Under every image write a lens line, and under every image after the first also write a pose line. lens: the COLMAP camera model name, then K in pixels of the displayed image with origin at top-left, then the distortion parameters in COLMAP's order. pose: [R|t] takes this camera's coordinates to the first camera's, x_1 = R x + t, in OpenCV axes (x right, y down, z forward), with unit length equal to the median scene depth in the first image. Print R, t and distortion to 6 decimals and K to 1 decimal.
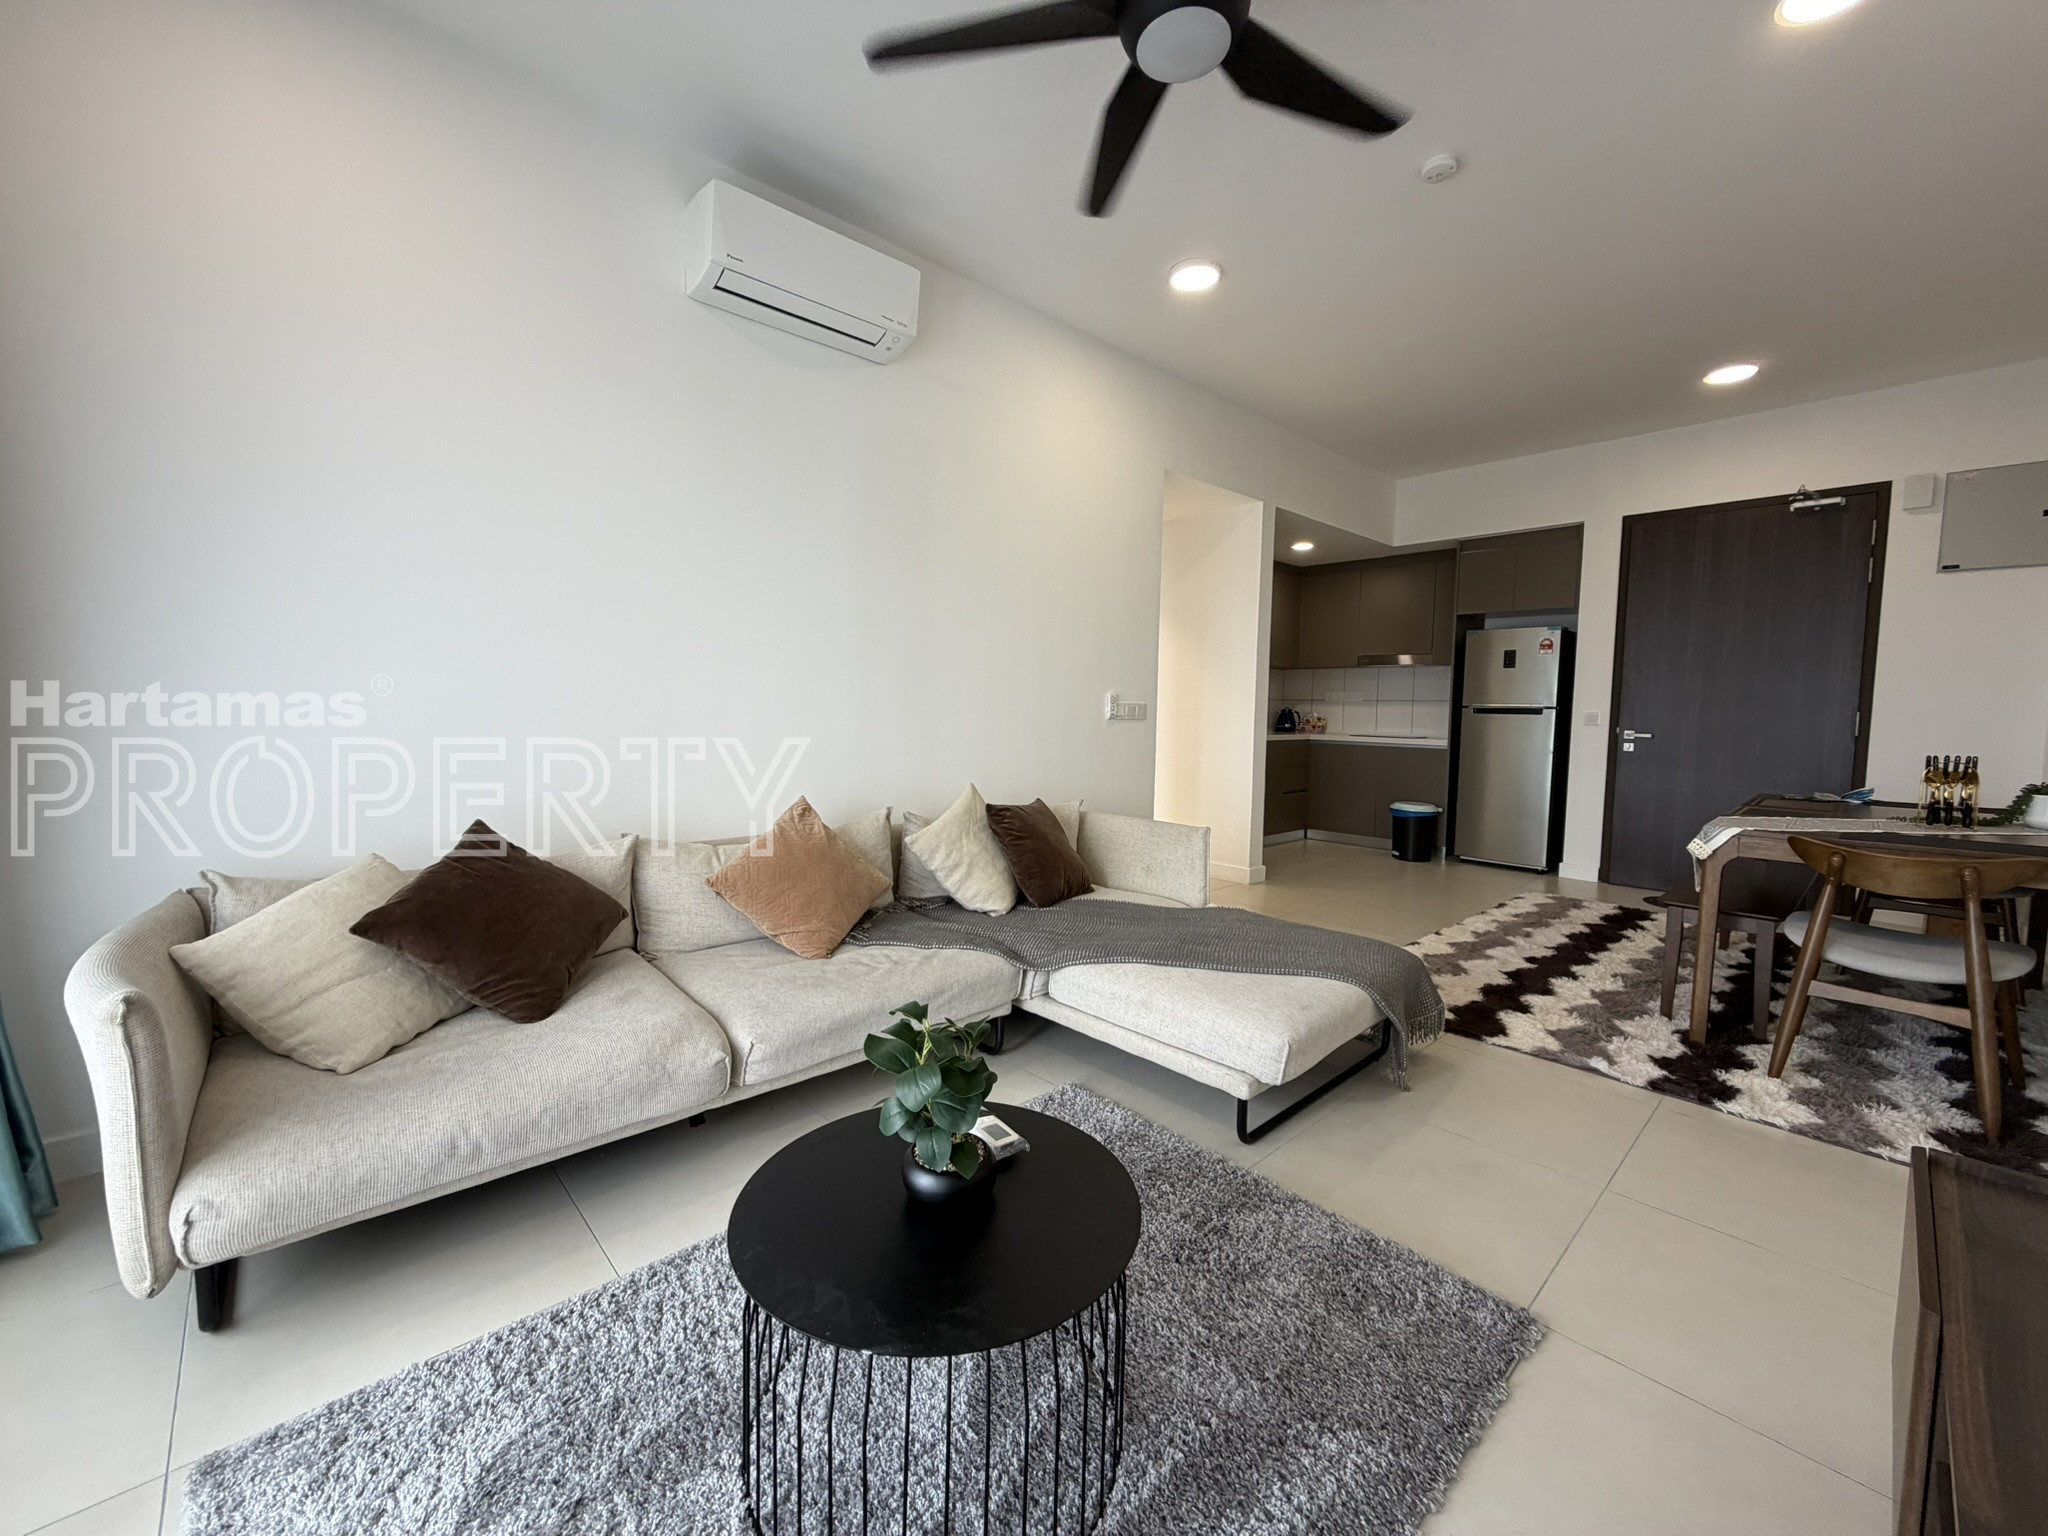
lens RADIAL K [[815.7, 0, 1024.2], [0, 815.7, 765.1], [0, 0, 1]] dist [0.001070, 0.000052]
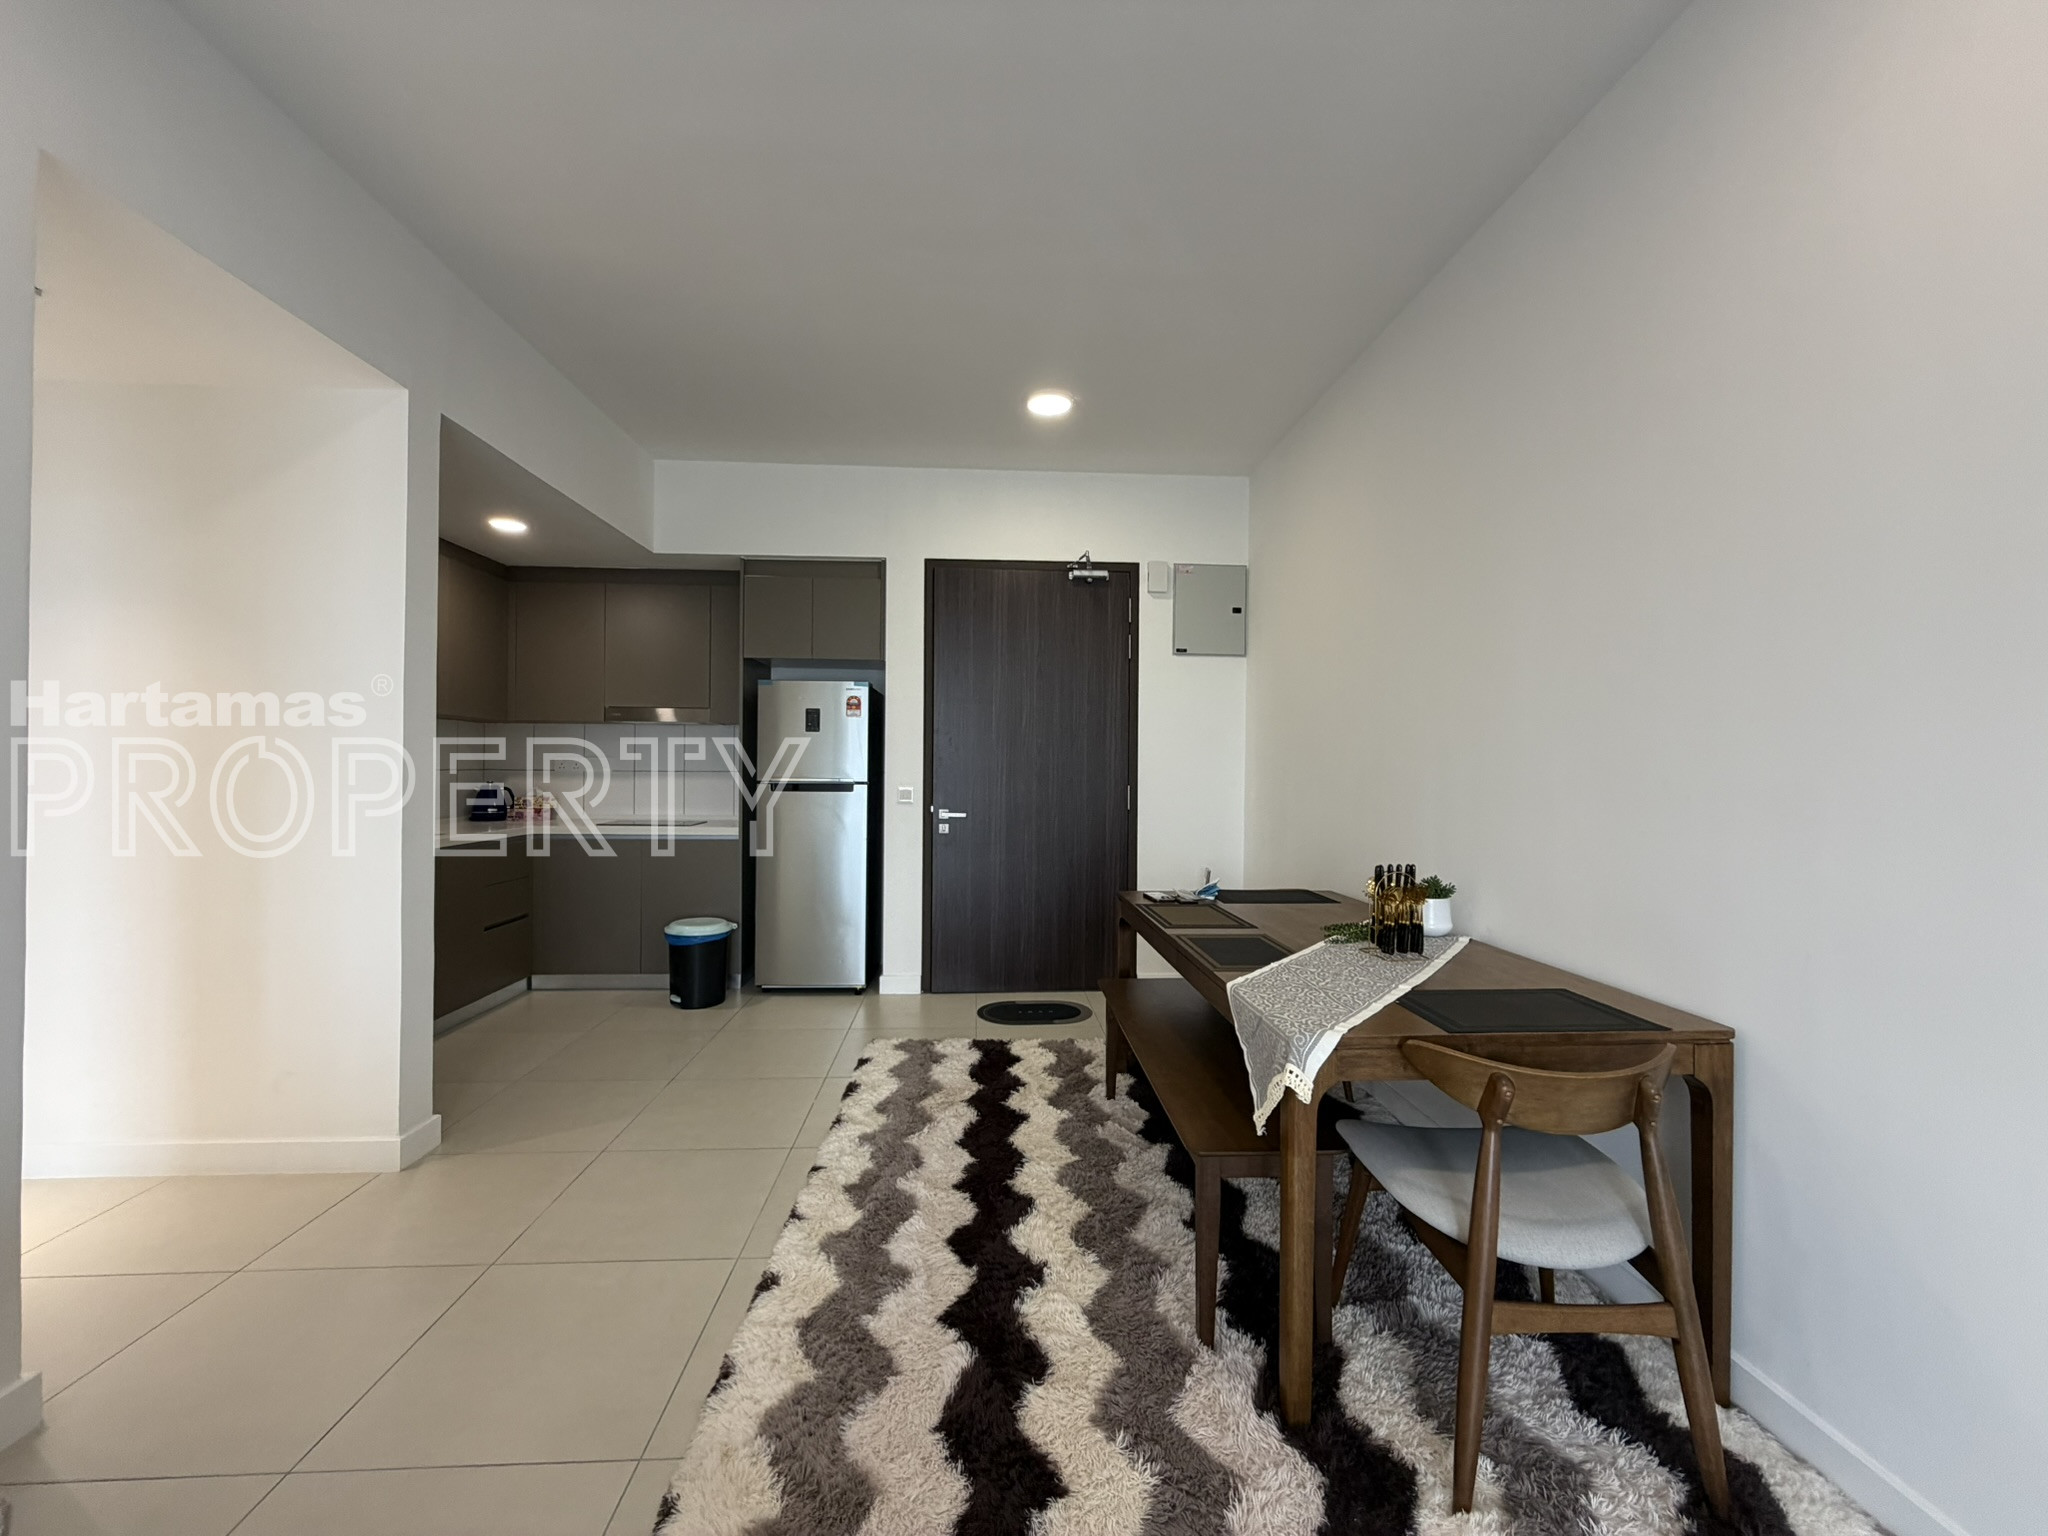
lens RADIAL K [[818.7, 0, 1021.8], [0, 818.7, 764.9], [0, 0, 1]] dist [0.000979, 0.000194]
pose [[0.640276, -0.009715, 0.768083, 0.134065], [0.056159, 0.997836, -0.034193, -0.052363], [-0.766089, 0.065028, 0.639437, 0.373359]]
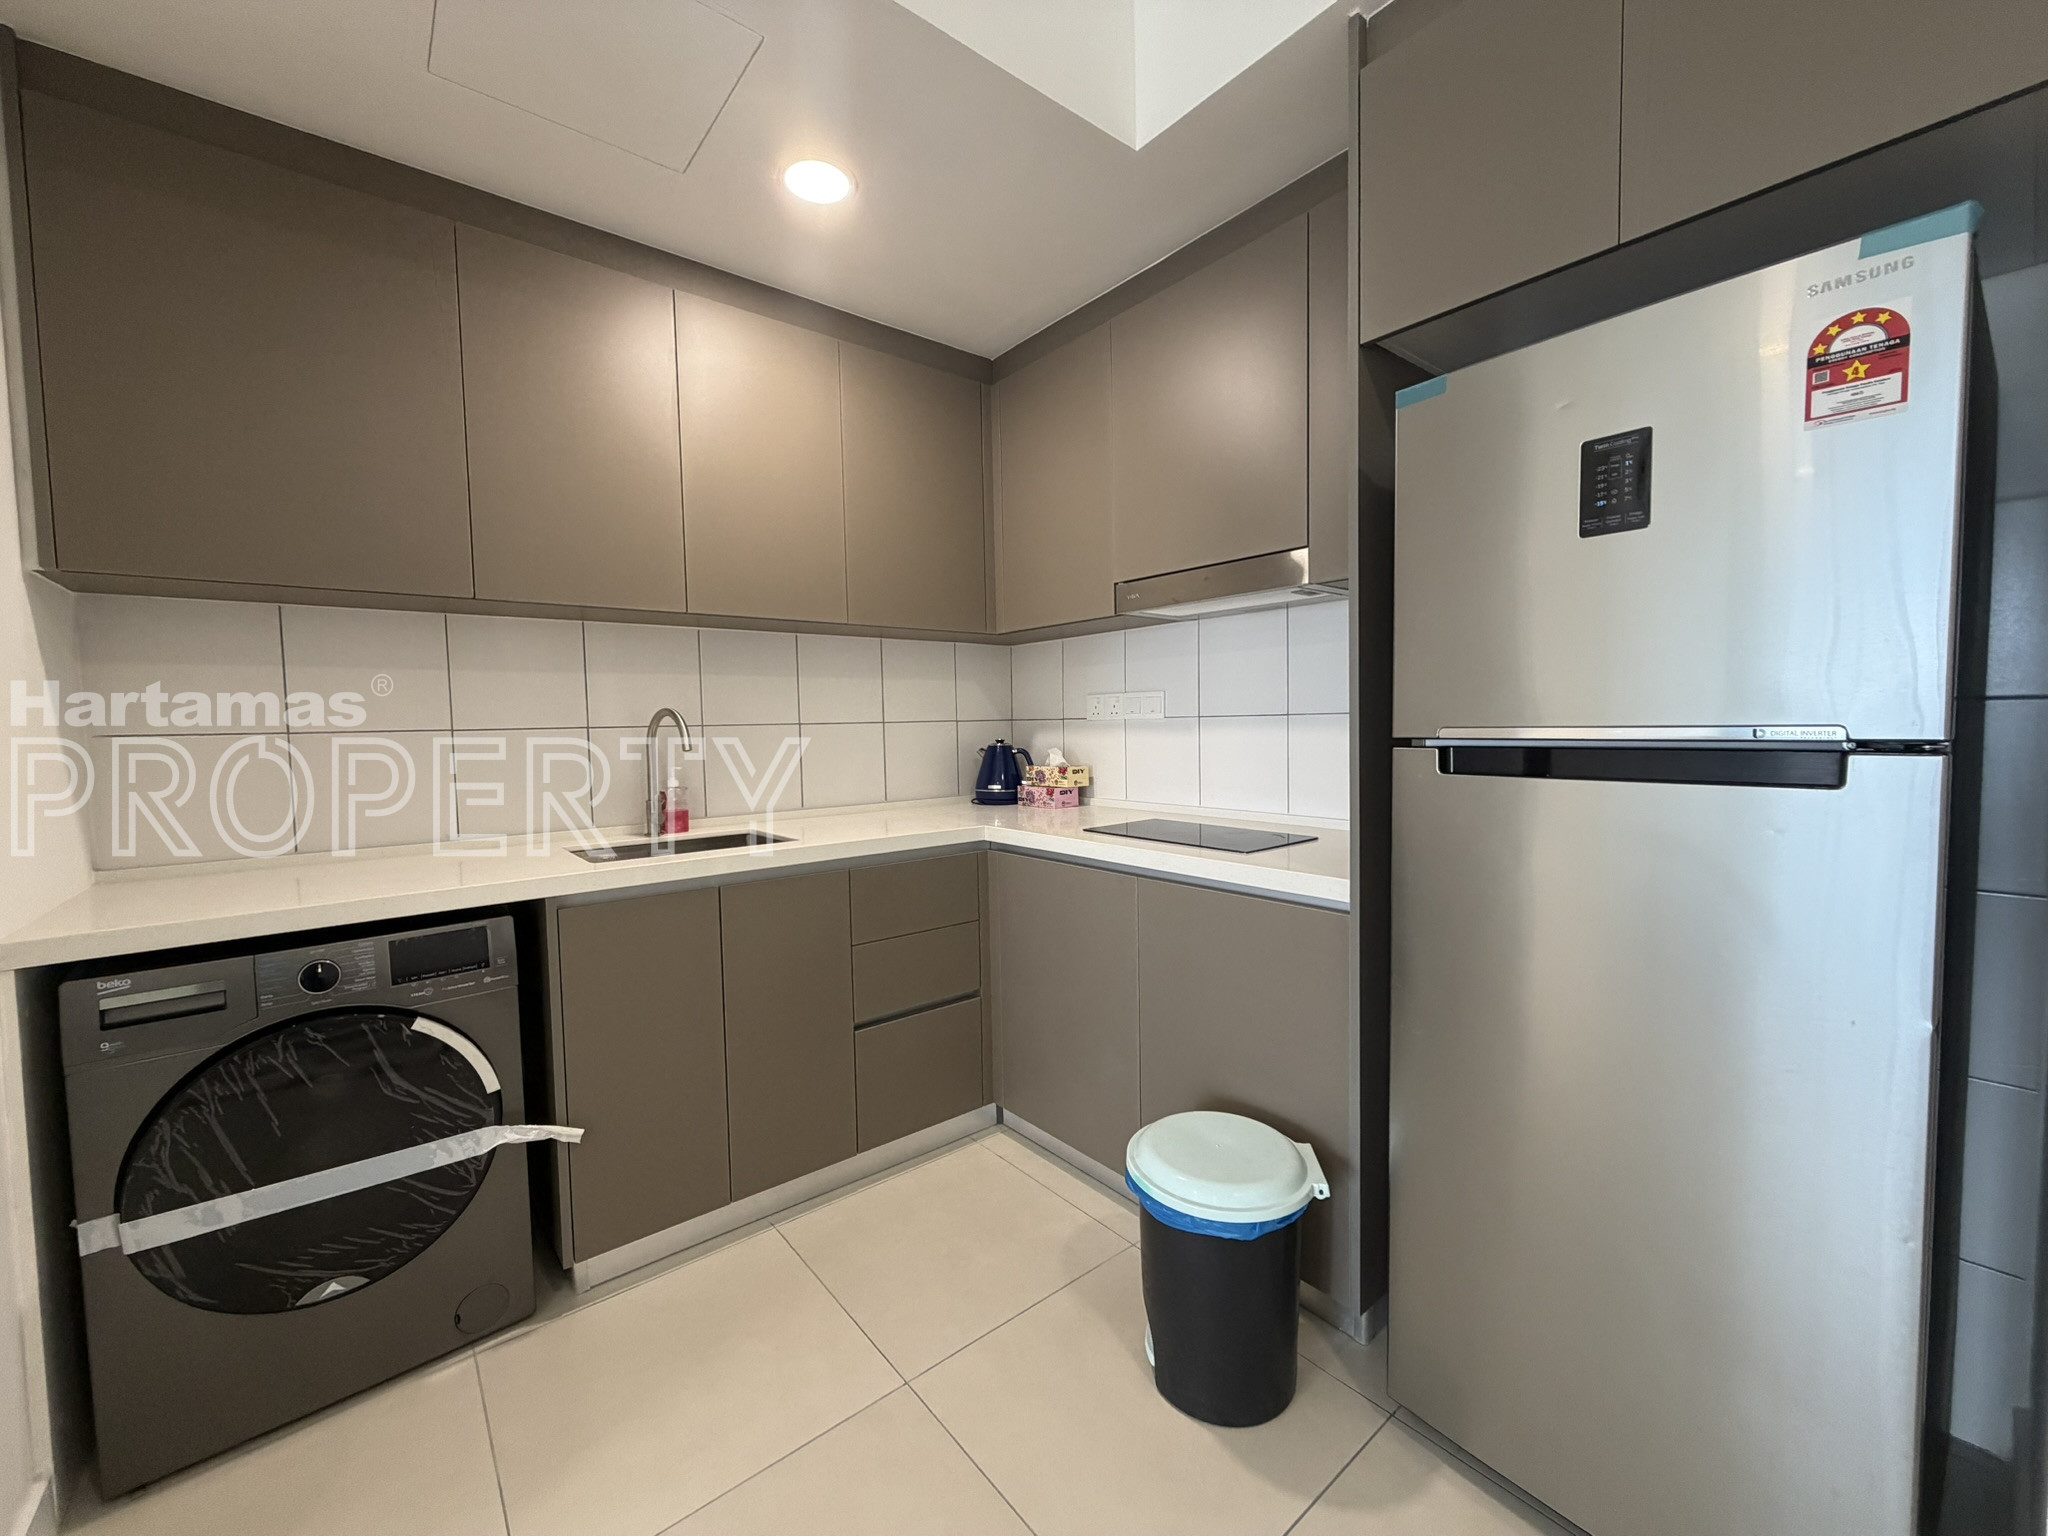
lens RADIAL K [[818.7, 0, 1021.8], [0, 818.7, 764.9], [0, 0, 1]] dist [0.000979, 0.000194]
pose [[0.997074, -0.031995, -0.069419, 0.490825], [0.030798, 0.999359, -0.018245, -0.070186], [0.069958, 0.016054, 0.997421, 0.838720]]
